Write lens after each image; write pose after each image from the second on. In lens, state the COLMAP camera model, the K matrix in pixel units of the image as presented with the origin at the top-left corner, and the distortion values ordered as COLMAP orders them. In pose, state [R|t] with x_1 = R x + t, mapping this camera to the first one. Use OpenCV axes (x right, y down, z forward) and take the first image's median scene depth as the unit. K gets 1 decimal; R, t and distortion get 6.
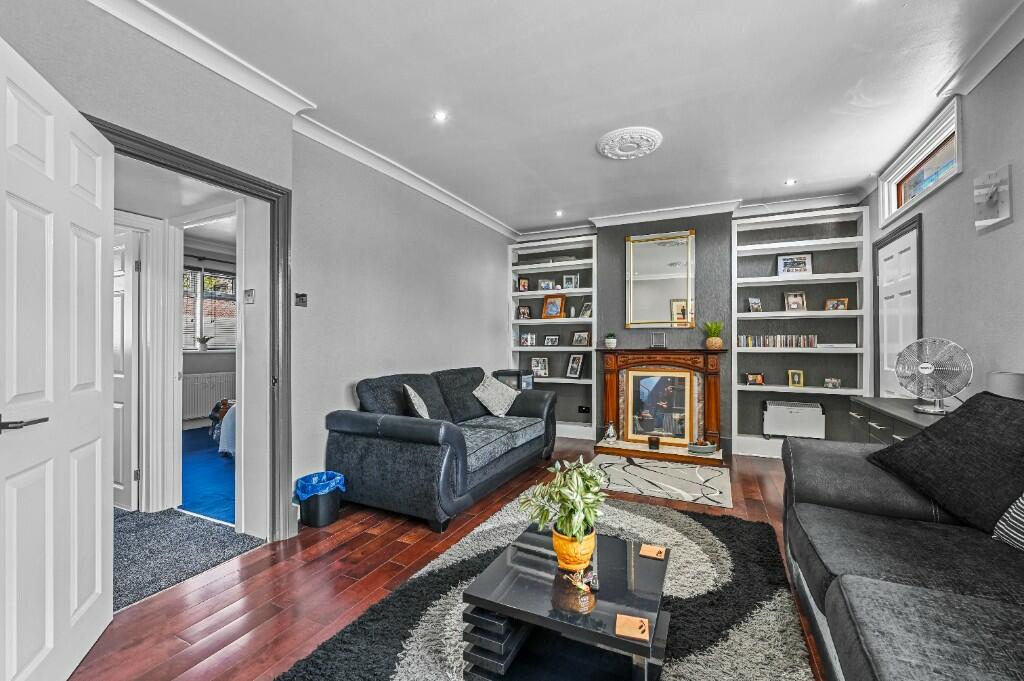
lens RADIAL K [[411.2, 0, 525.3], [0, 411.2, 344.2], [0, 0, 1]] dist [0.002902, 0.000157]
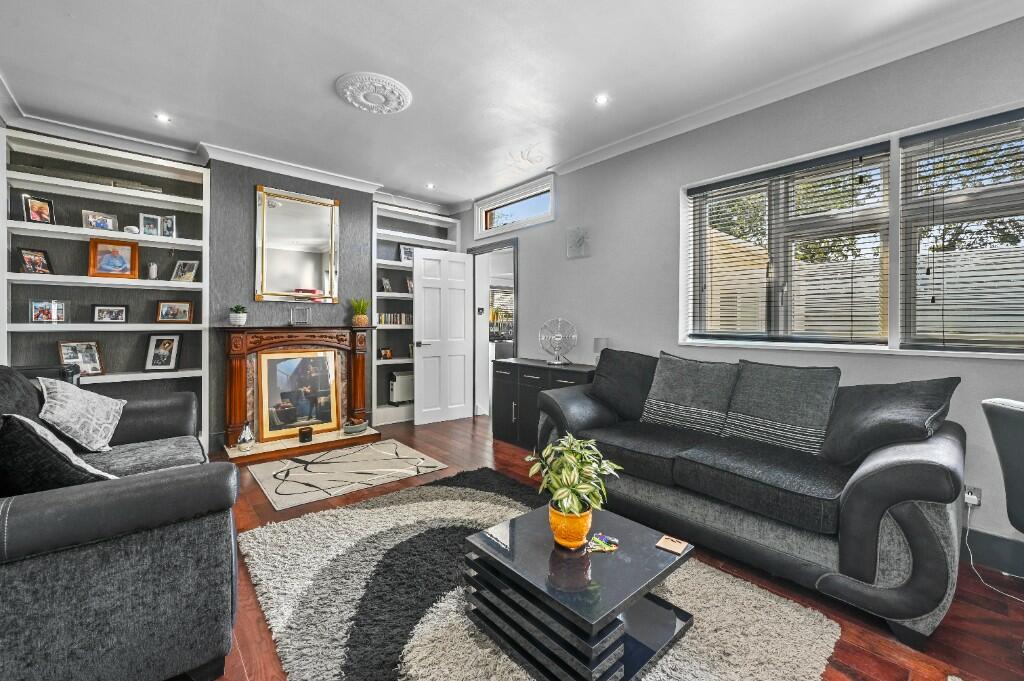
lens RADIAL K [[411.2, 0, 507.3], [0, 411.2, 324.7], [0, 0, 1]] dist [0.002902, 0.000157]
pose [[0.428004, -0.001084, 0.903776, -0.361758], [-0.005689, 0.999976, 0.003894, 0.002634], [-0.903759, -0.006808, 0.427988, 0.304325]]
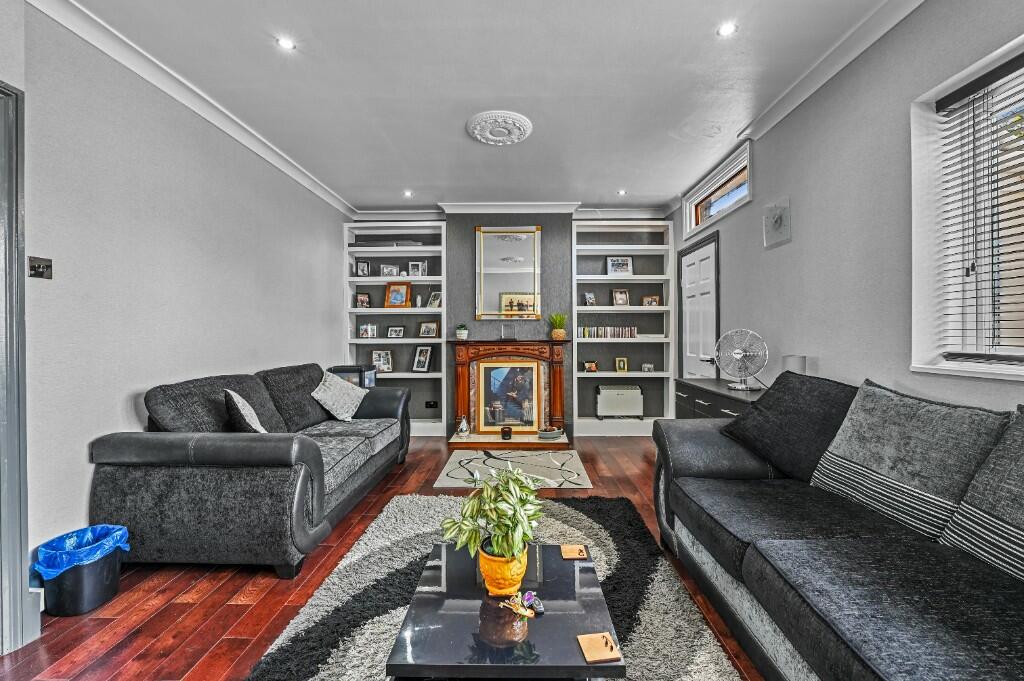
lens RADIAL K [[411.2, 0, 514.3], [0, 411.2, 336.9], [0, 0, 1]] dist [0.002902, 0.000157]
pose [[0.917370, -0.005008, 0.398005, -0.088538], [0.004103, 0.999987, 0.003126, 0.000672], [-0.398015, -0.001234, 0.917378, 0.081193]]
